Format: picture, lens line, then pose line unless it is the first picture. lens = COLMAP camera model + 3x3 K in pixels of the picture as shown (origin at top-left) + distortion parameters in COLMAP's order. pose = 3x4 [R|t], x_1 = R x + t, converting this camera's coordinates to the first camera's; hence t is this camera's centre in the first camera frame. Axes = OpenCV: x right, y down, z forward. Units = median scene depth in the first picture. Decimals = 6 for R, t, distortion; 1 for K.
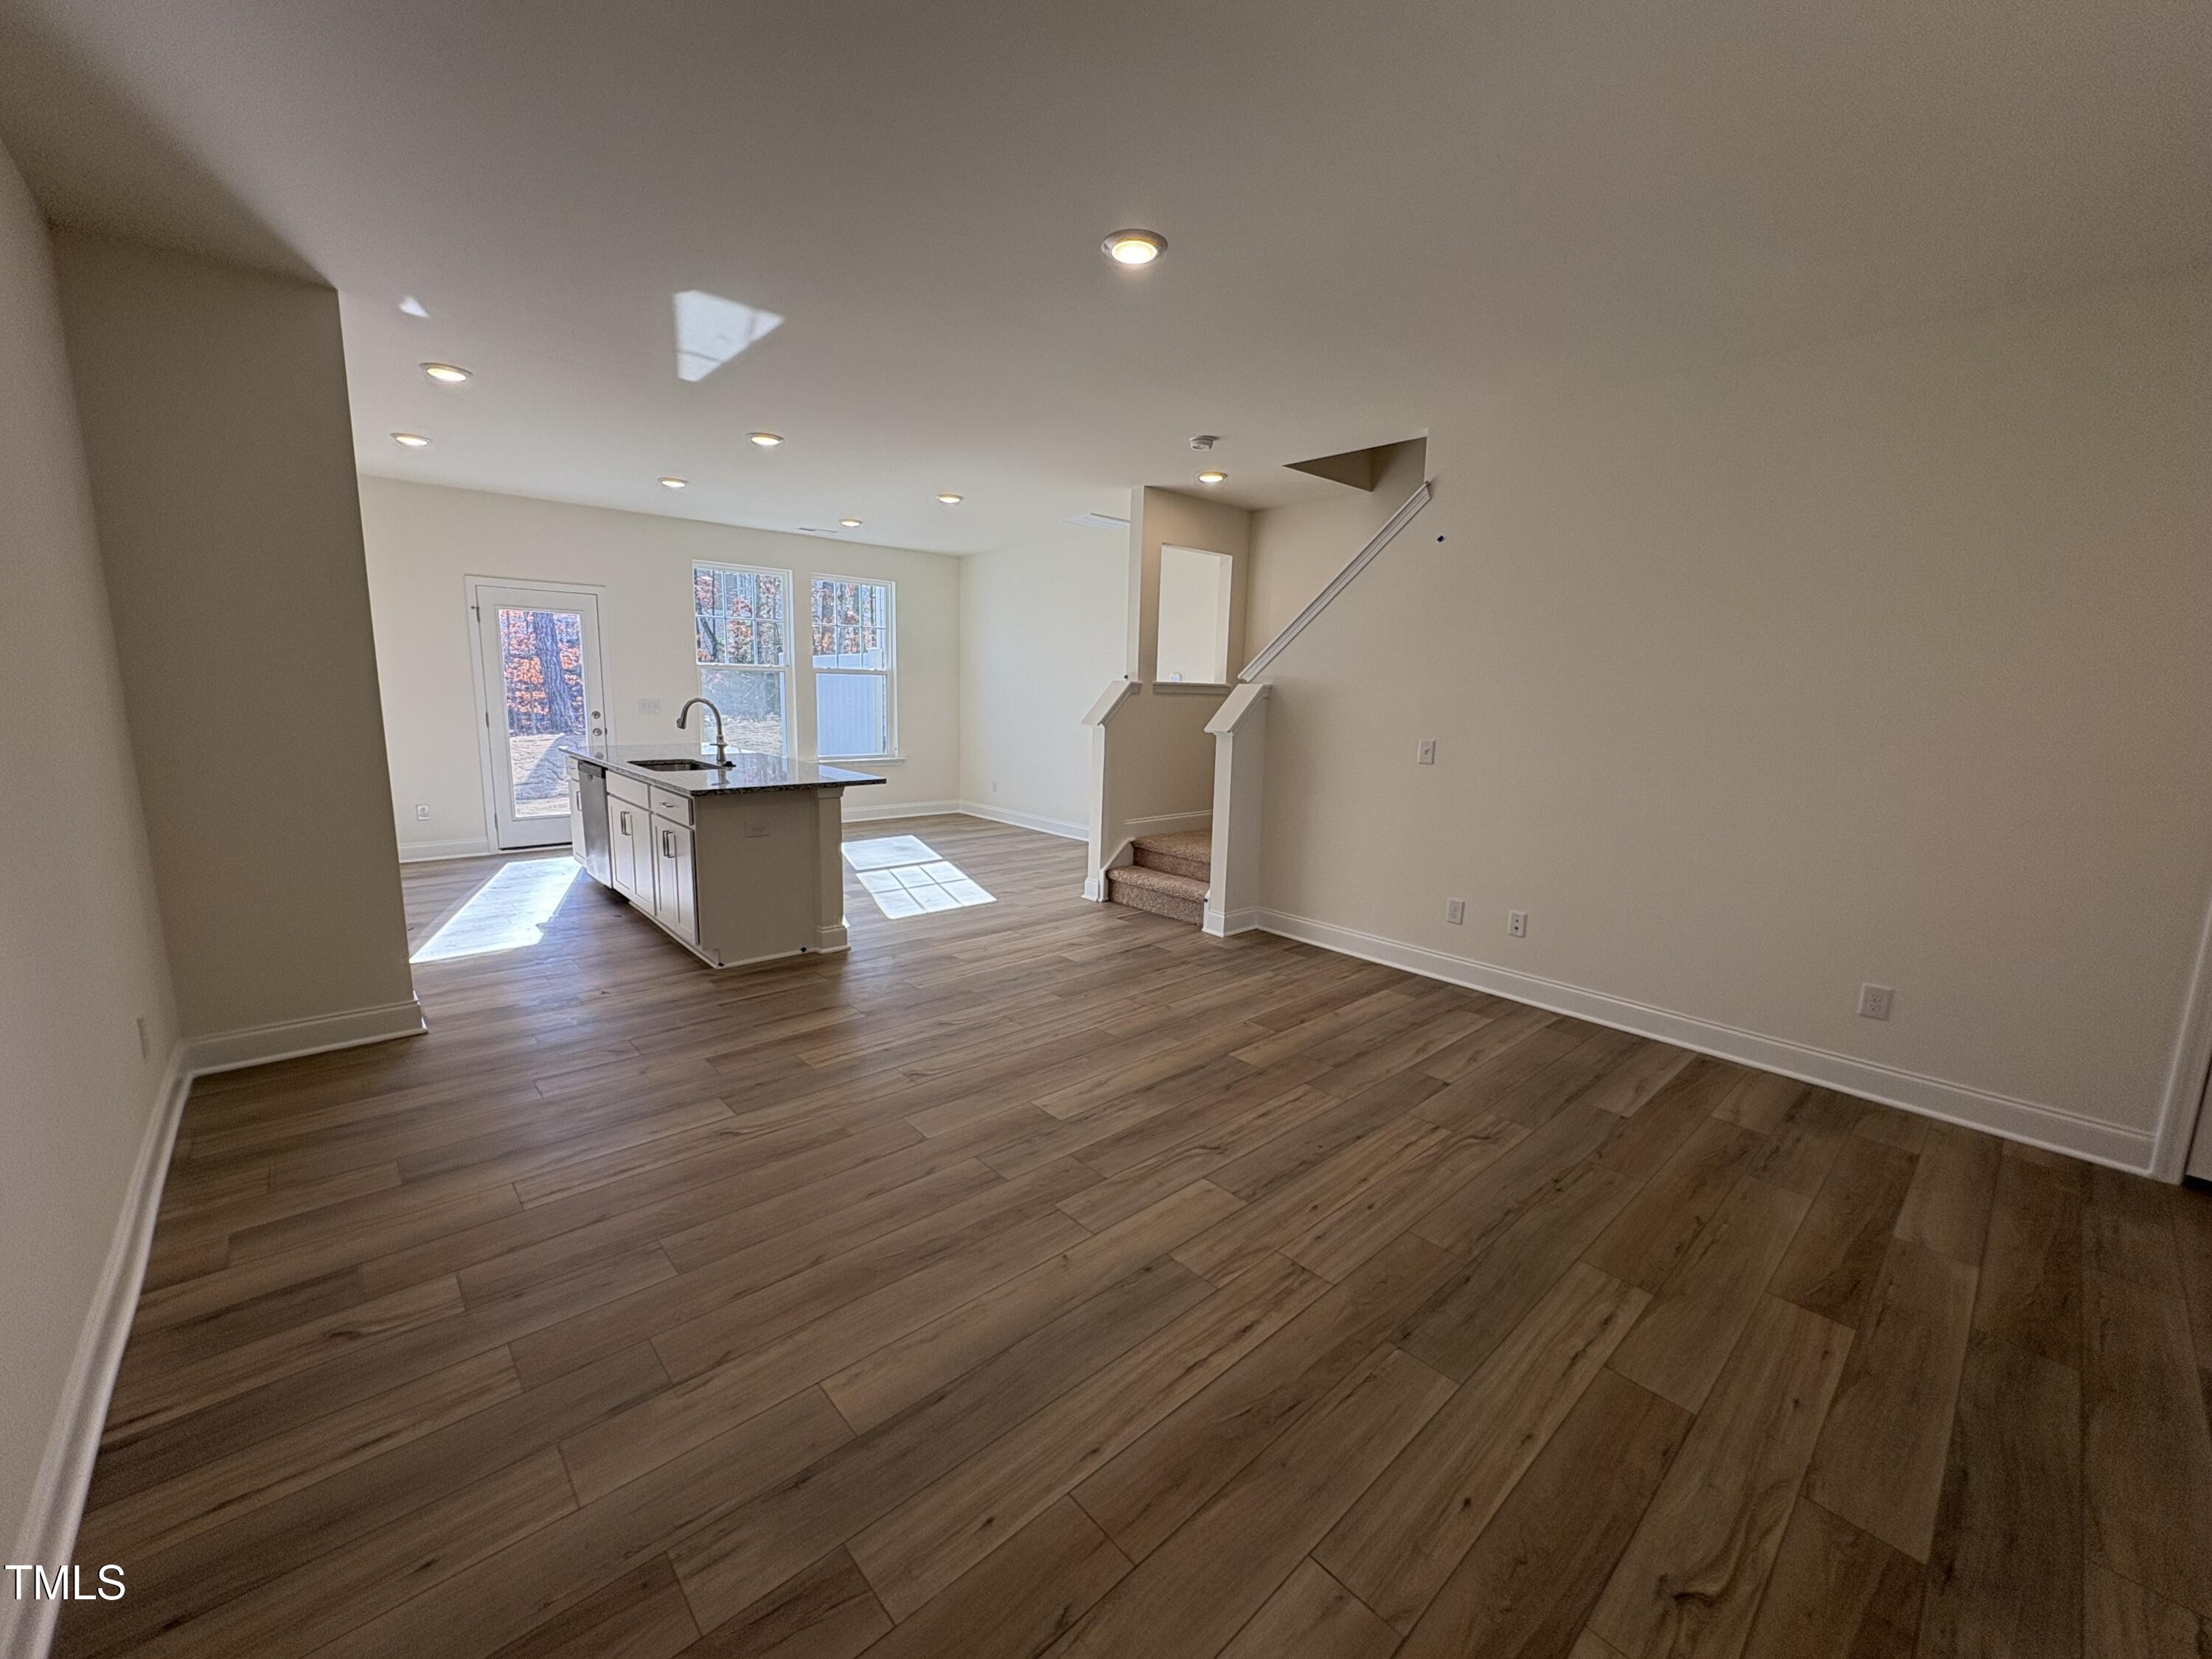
lens RADIAL K [[880.6, 0, 1106.4], [0, 880.6, 828.2], [0, 0, 1]] dist [0.000093, -0.000106]
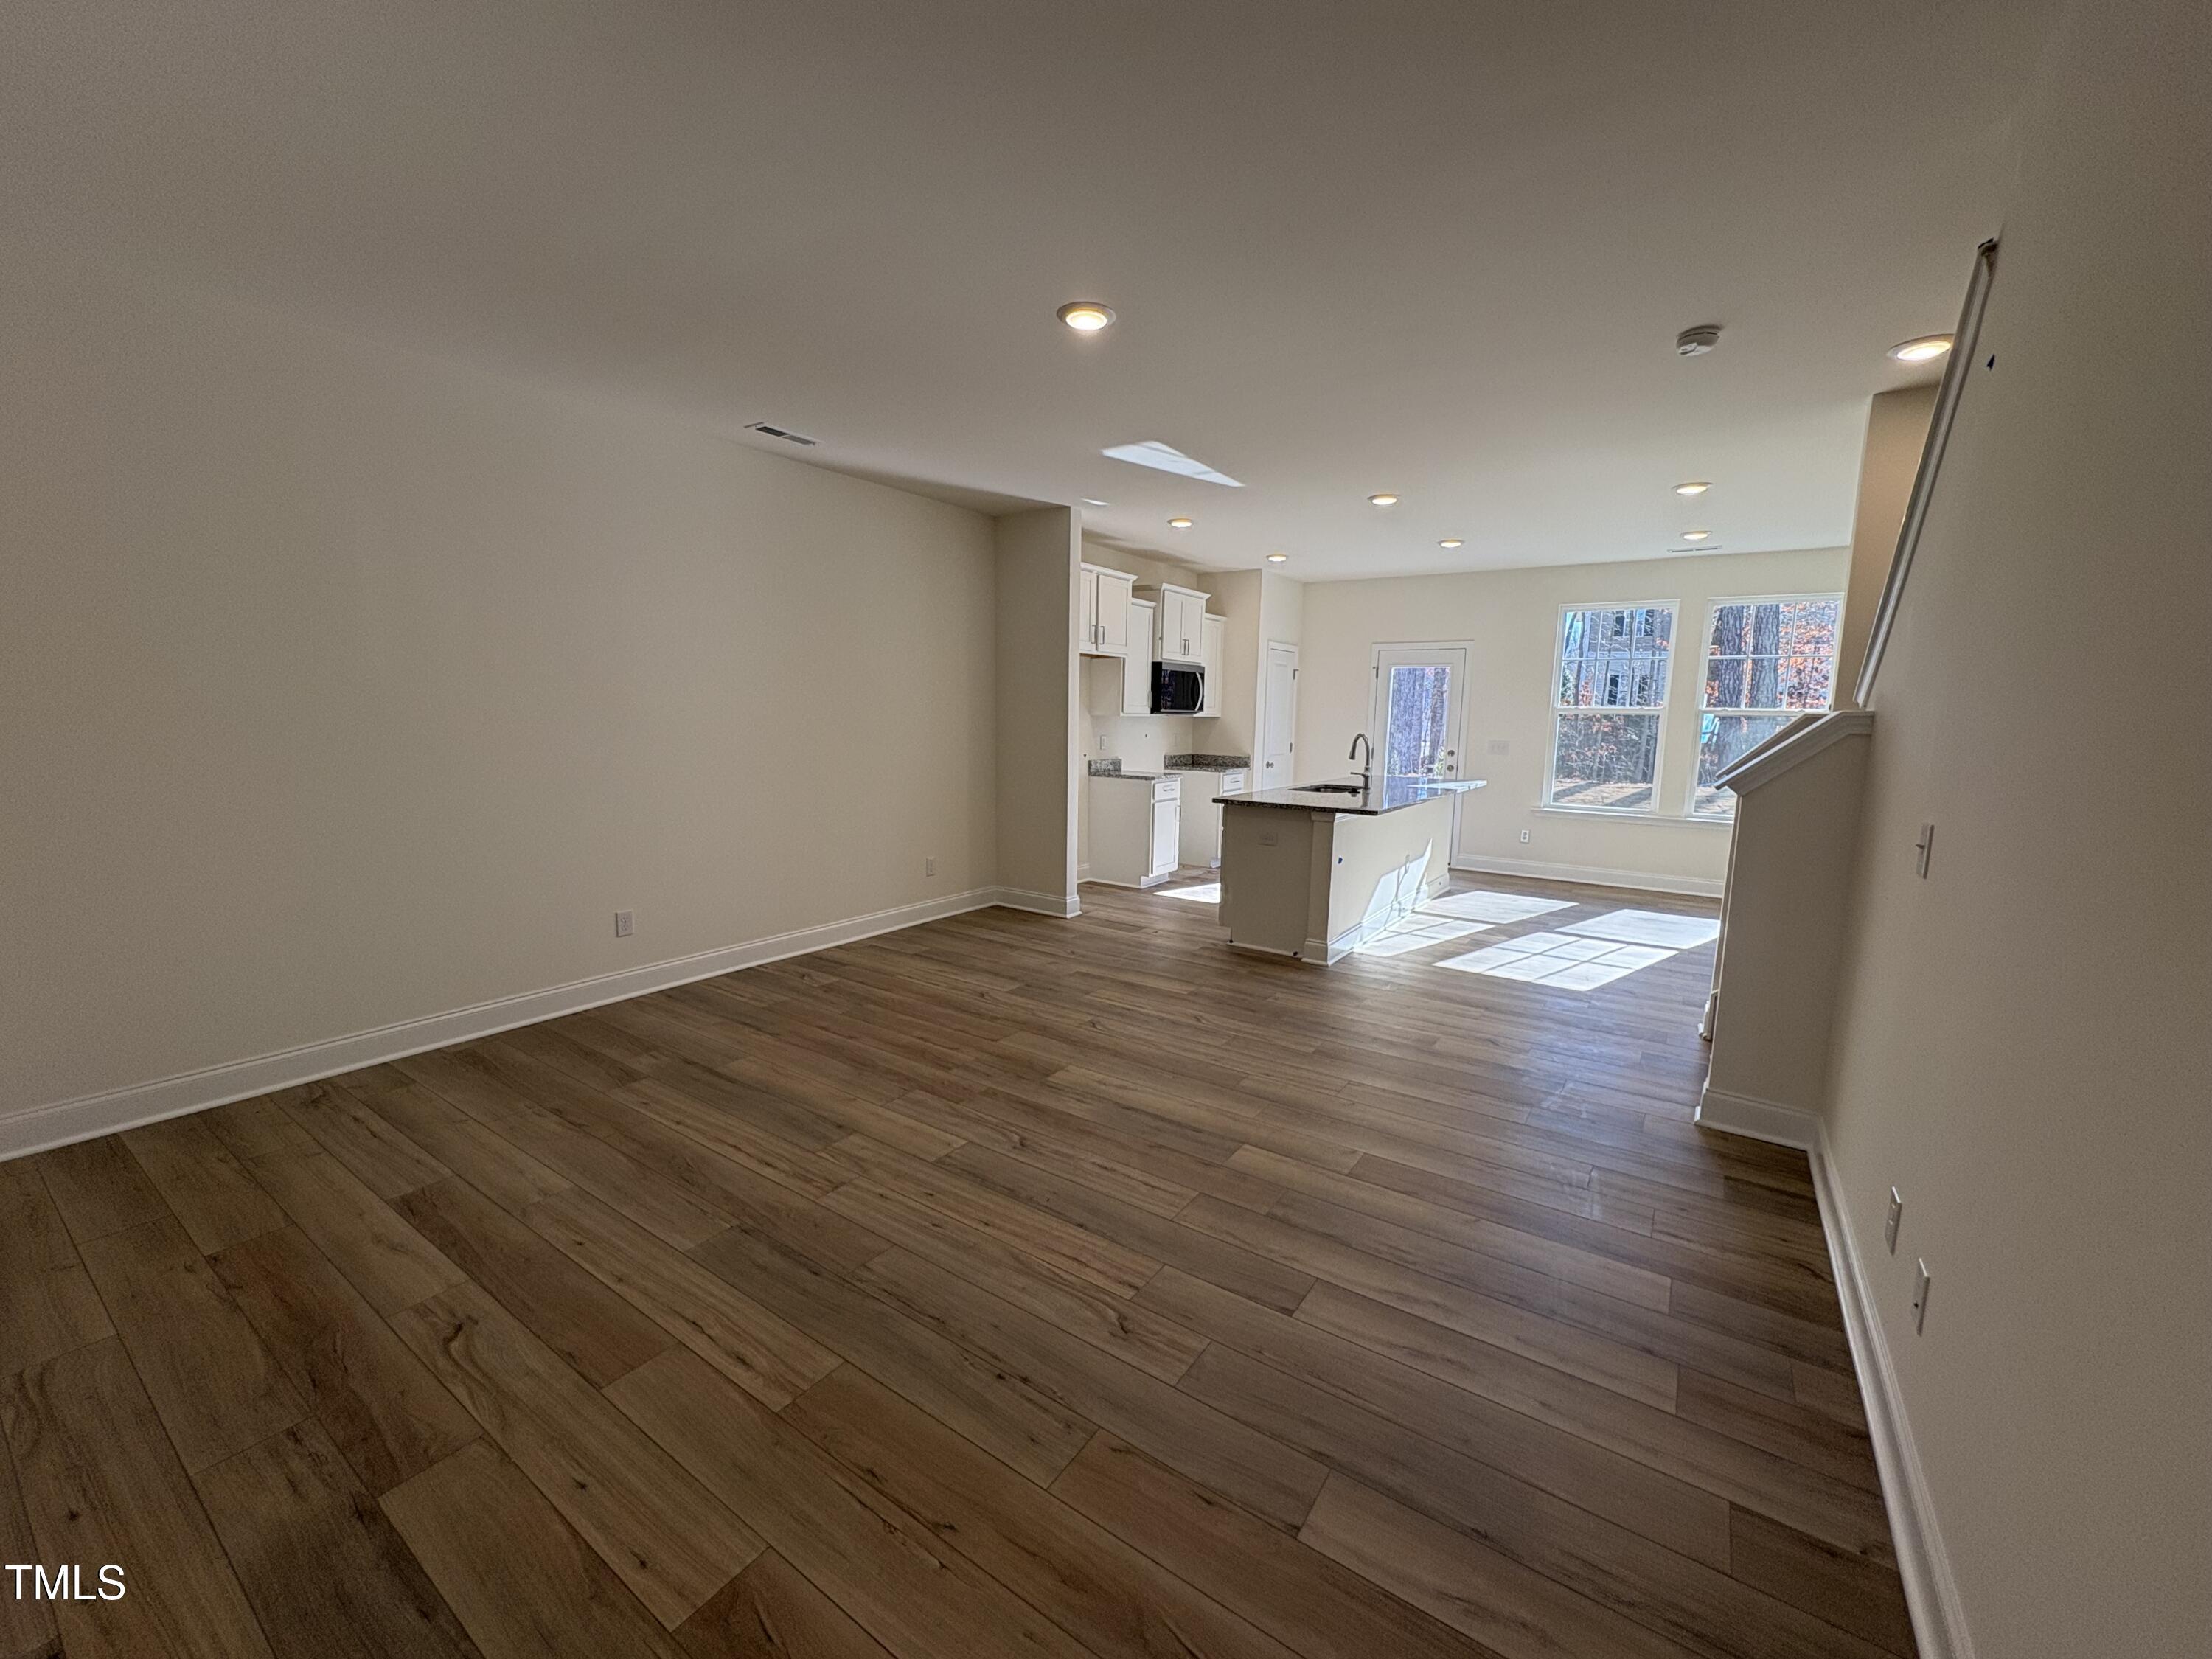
lens RADIAL K [[880.6, 0, 1107.4], [0, 880.6, 829.6], [0, 0, 1]] dist [0.000093, -0.000106]
pose [[0.230110, 0.110460, -0.966875, 1.256989], [-0.172165, 0.982487, 0.071270, -0.104740], [0.957815, 0.150062, 0.245097, 0.889587]]
